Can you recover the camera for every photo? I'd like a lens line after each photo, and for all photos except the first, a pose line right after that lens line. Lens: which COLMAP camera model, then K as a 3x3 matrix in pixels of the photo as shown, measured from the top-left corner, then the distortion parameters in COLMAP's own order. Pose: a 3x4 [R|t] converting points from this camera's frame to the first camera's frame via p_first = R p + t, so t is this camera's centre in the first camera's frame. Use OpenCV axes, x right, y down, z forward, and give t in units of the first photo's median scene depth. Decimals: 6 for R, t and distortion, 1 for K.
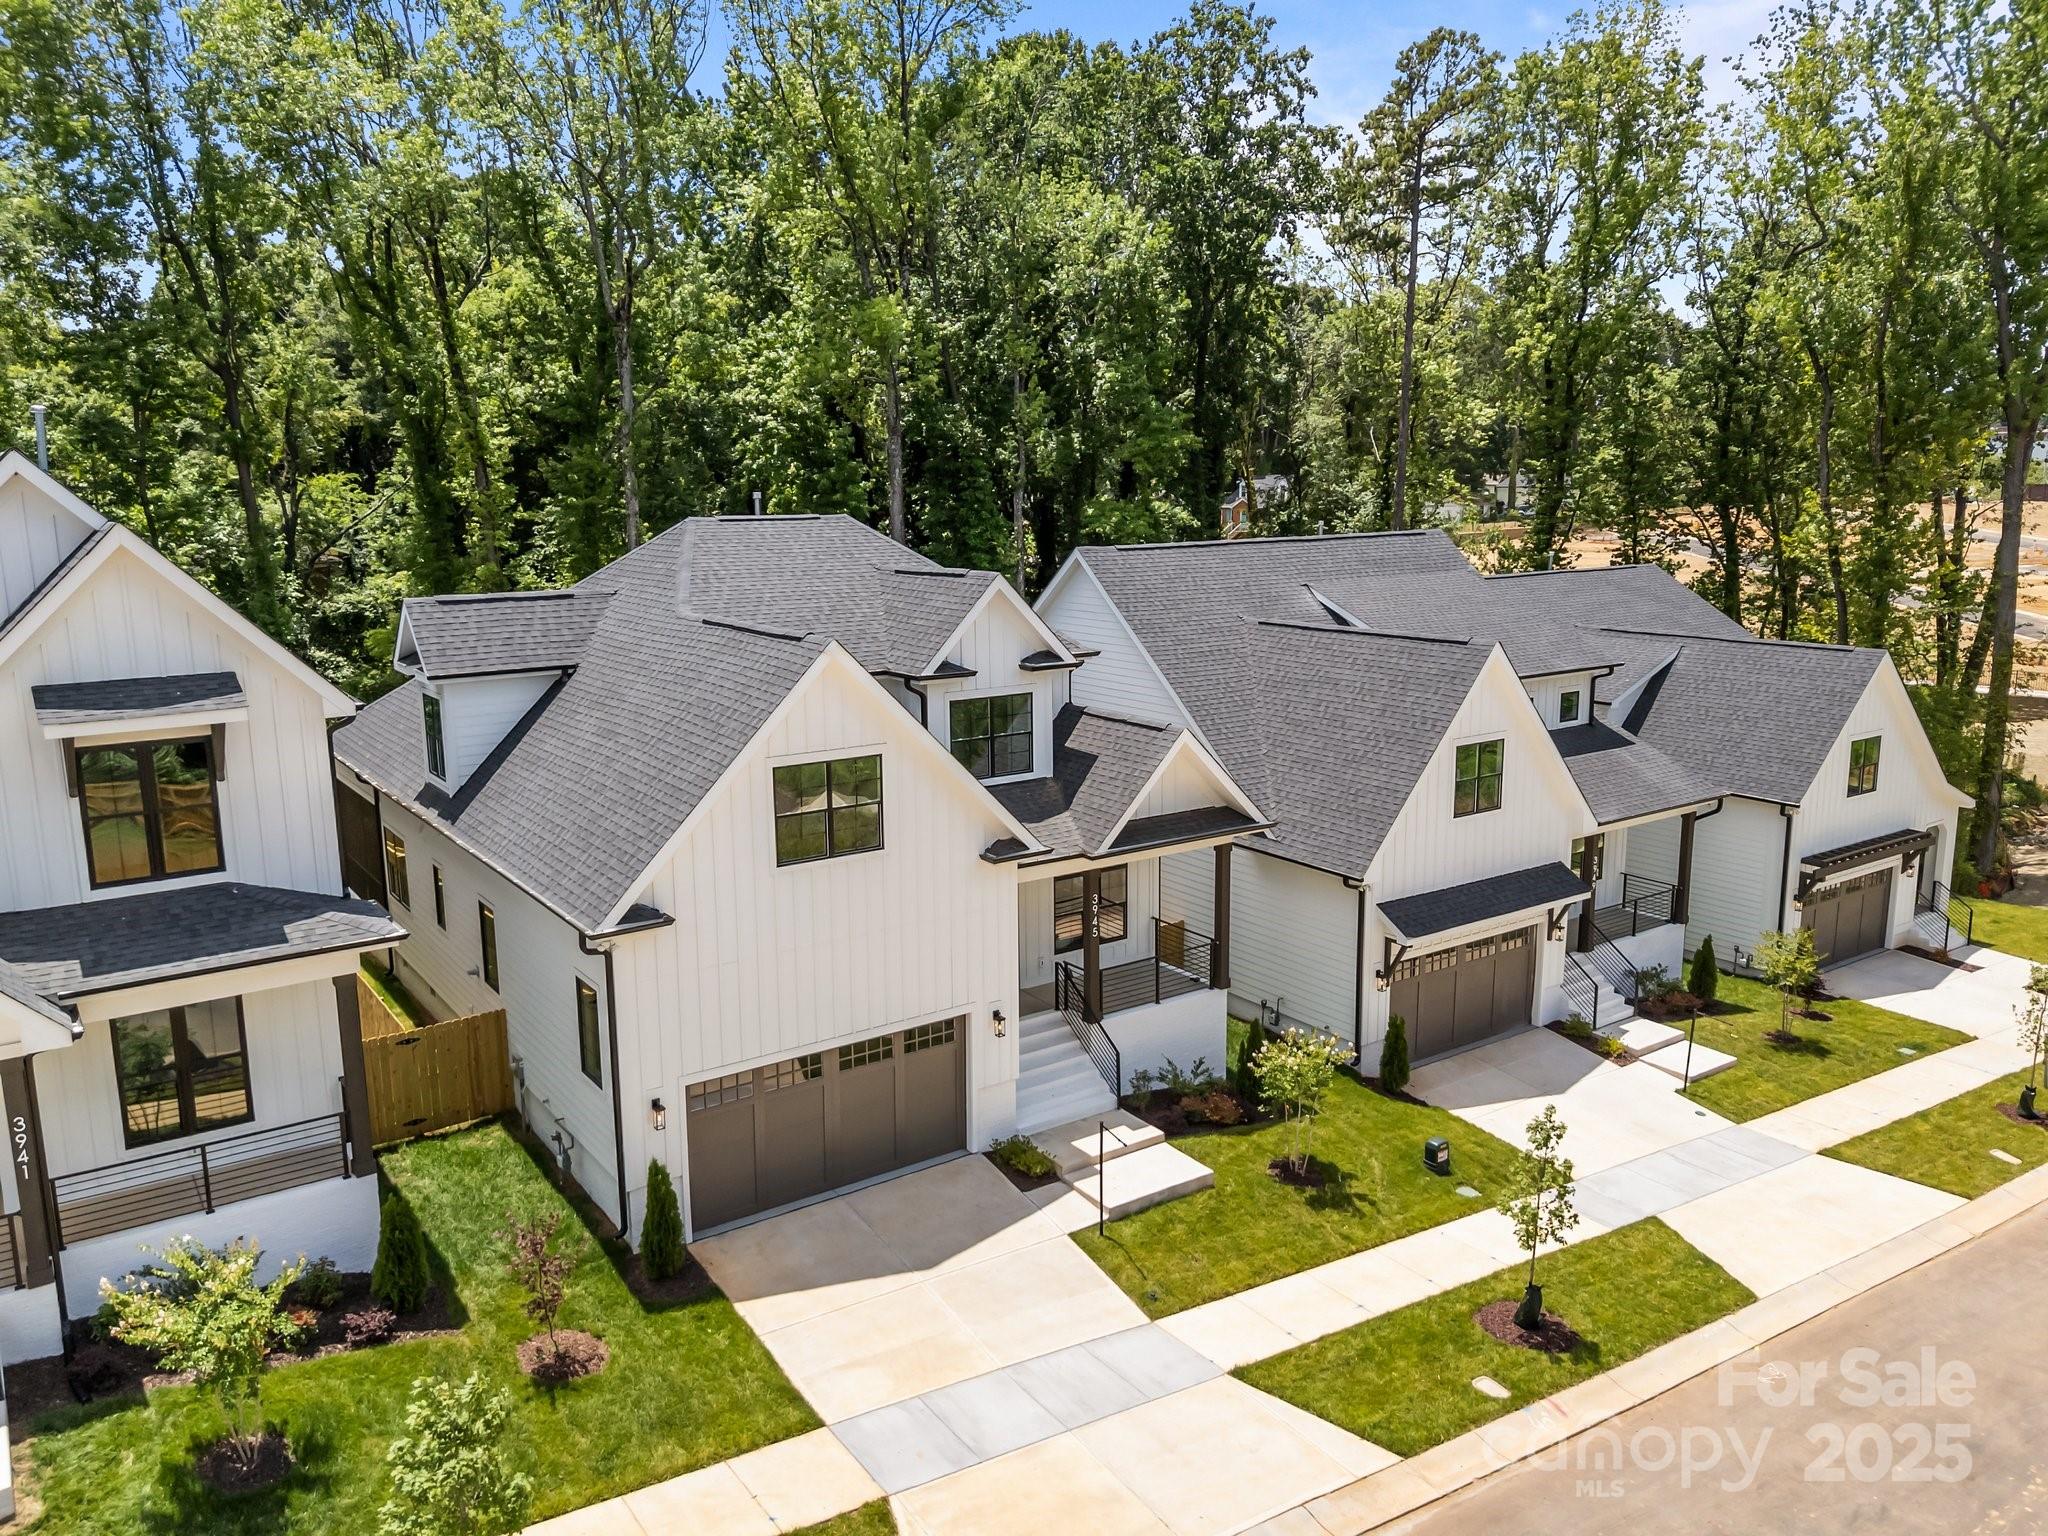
lens RADIAL K [[1476.9, 0, 1038.5], [0, 1476.9, 761.0], [0, 0, 1]] dist [0.039566, -0.003545]
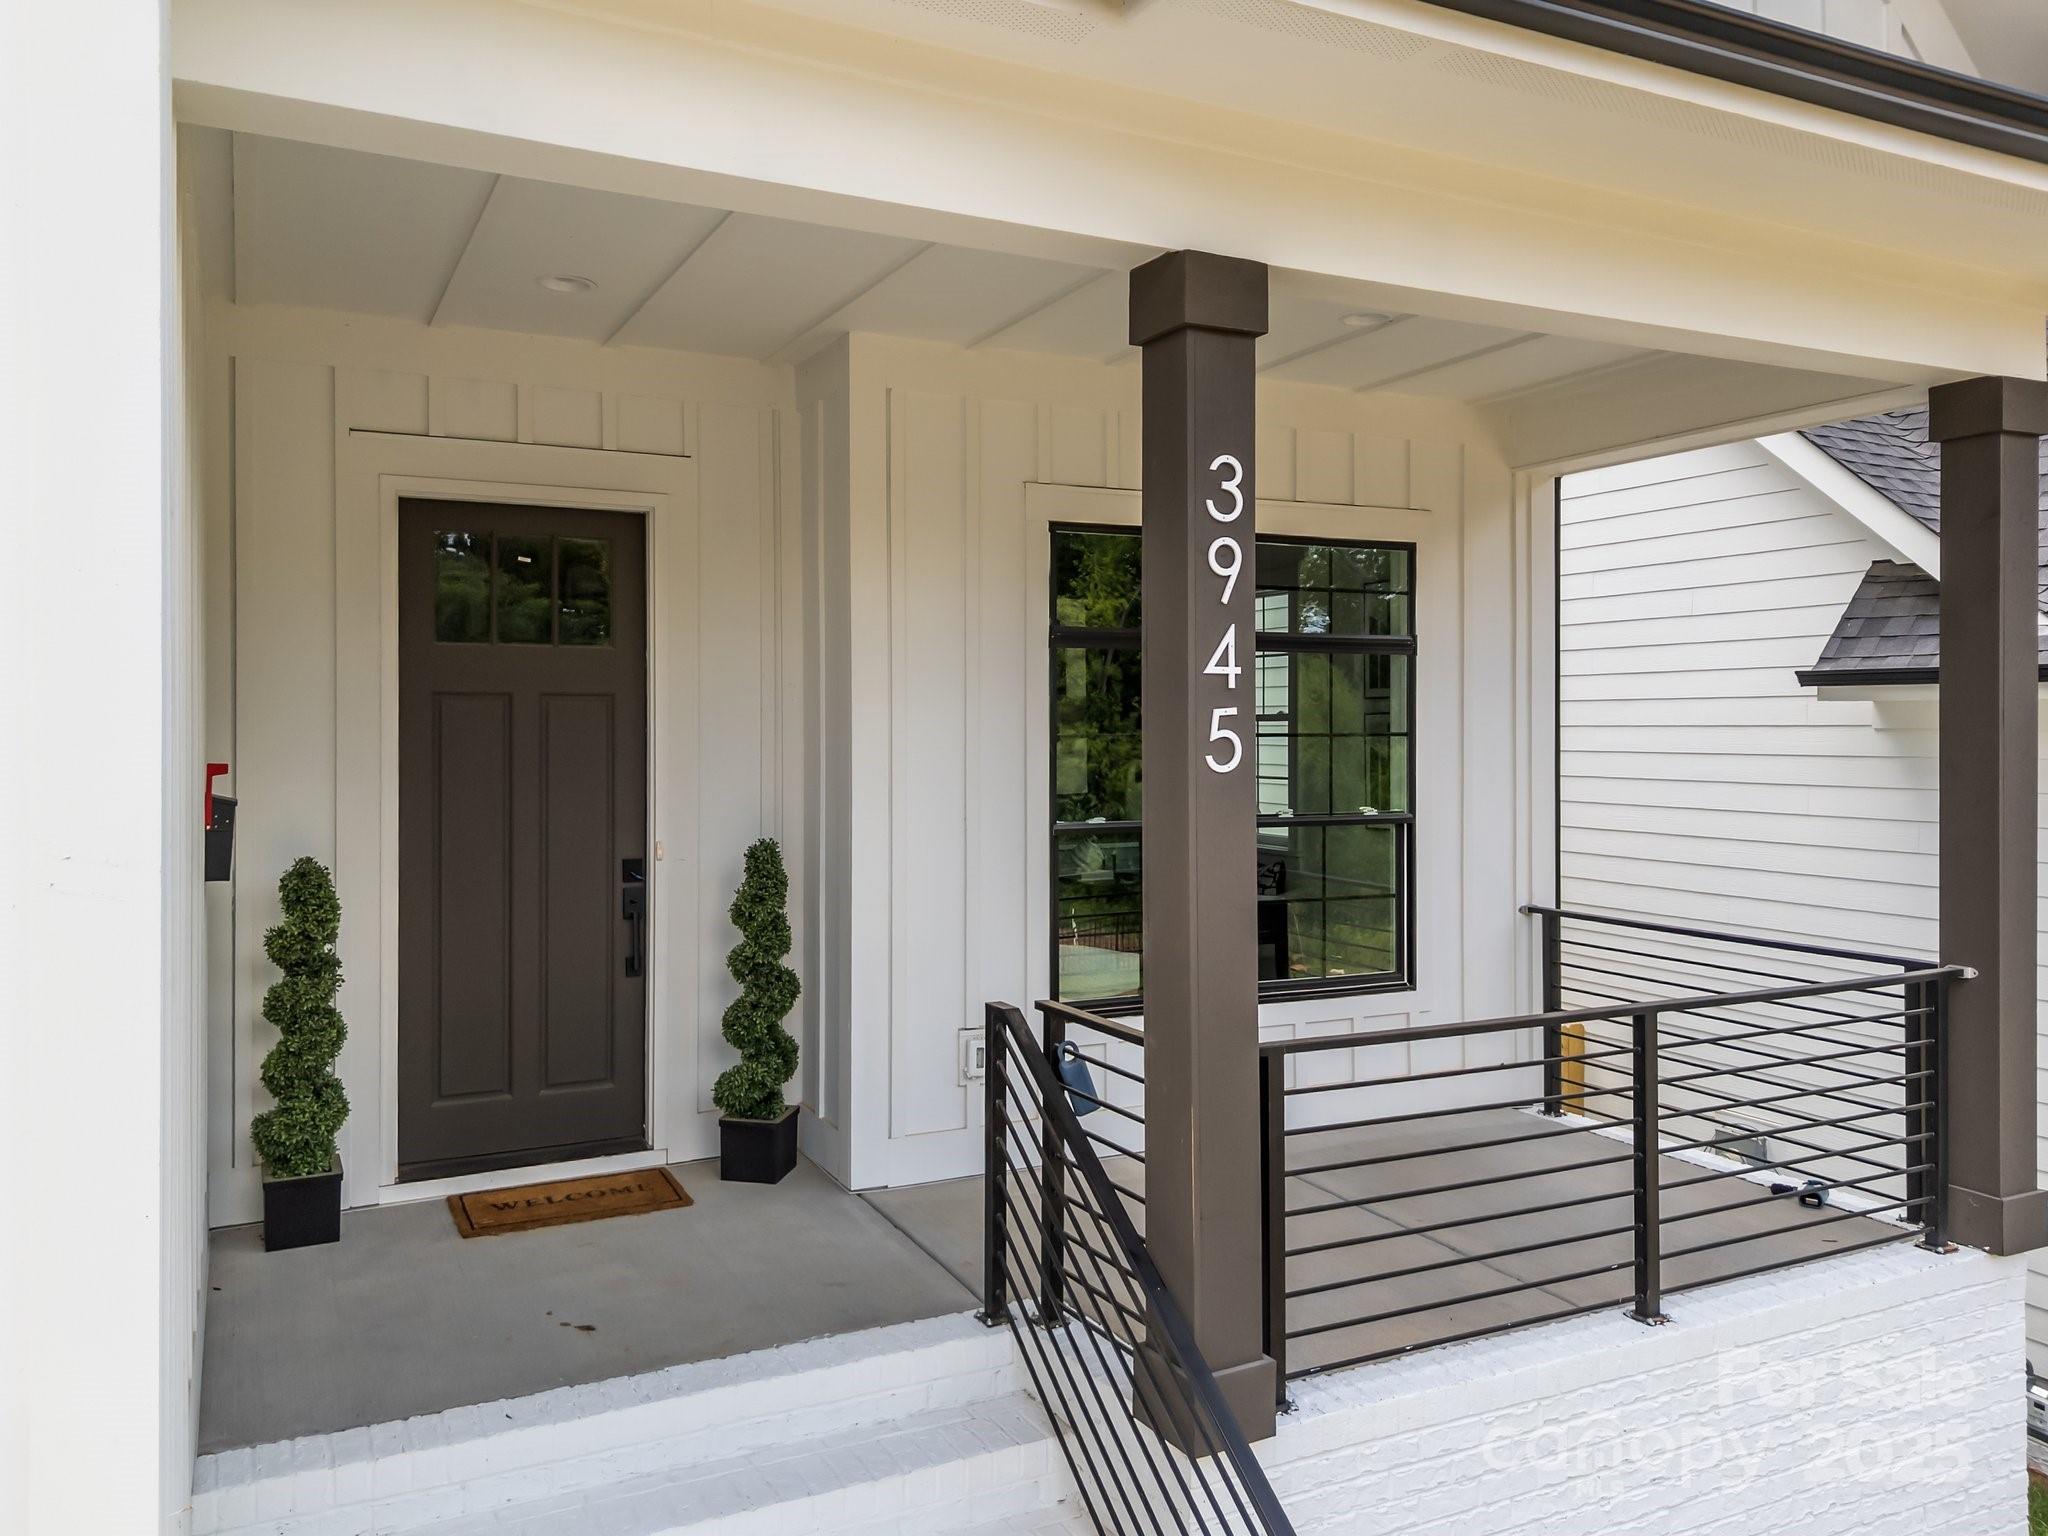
lens RADIAL K [[1480.7, 0, 975.8], [0, 1480.7, 732.5], [0, 0, 1]] dist [0.026595, 0.002877]
pose [[0.986328, 0.008072, -0.164596, 0.042153], [-0.037644, 0.983427, -0.177352, 0.154432], [0.160436, 0.181123, 0.970286, 0.947034]]
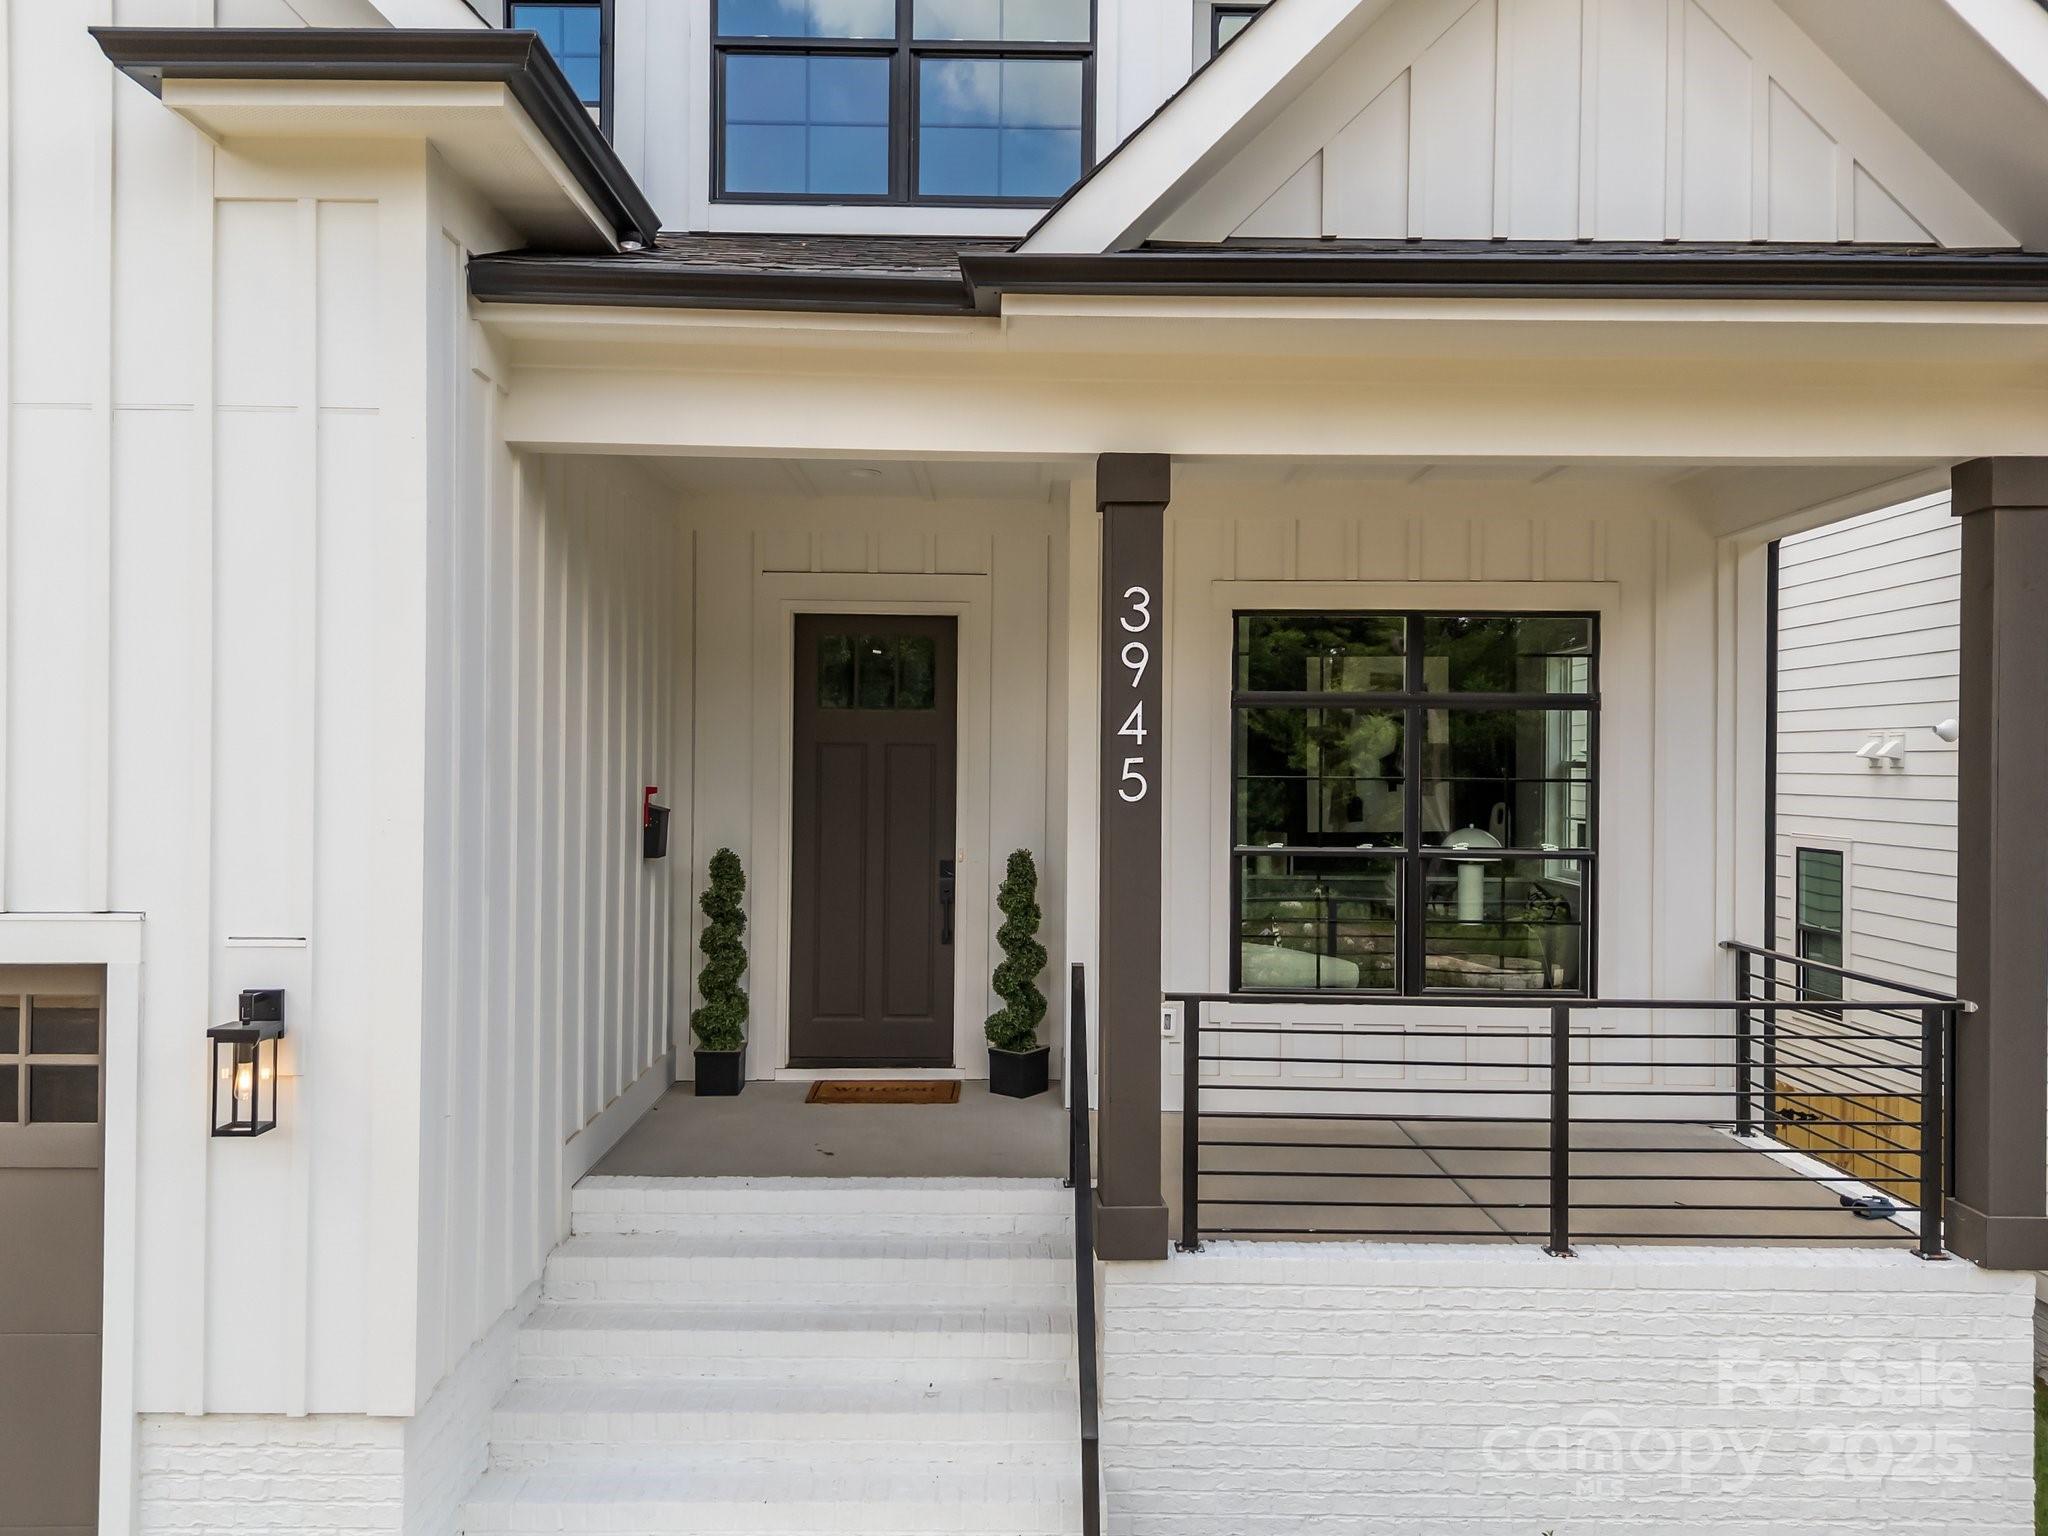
lens RADIAL K [[1476.9, 0, 1038.5], [0, 1476.9, 761.0], [0, 0, 1]] dist [0.039566, -0.003545]
pose [[0.821431, 0.014361, -0.570128, 0.153976], [-0.121648, 0.981089, -0.150555, 0.159721], [0.557184, 0.193025, 0.807643, 0.910958]]
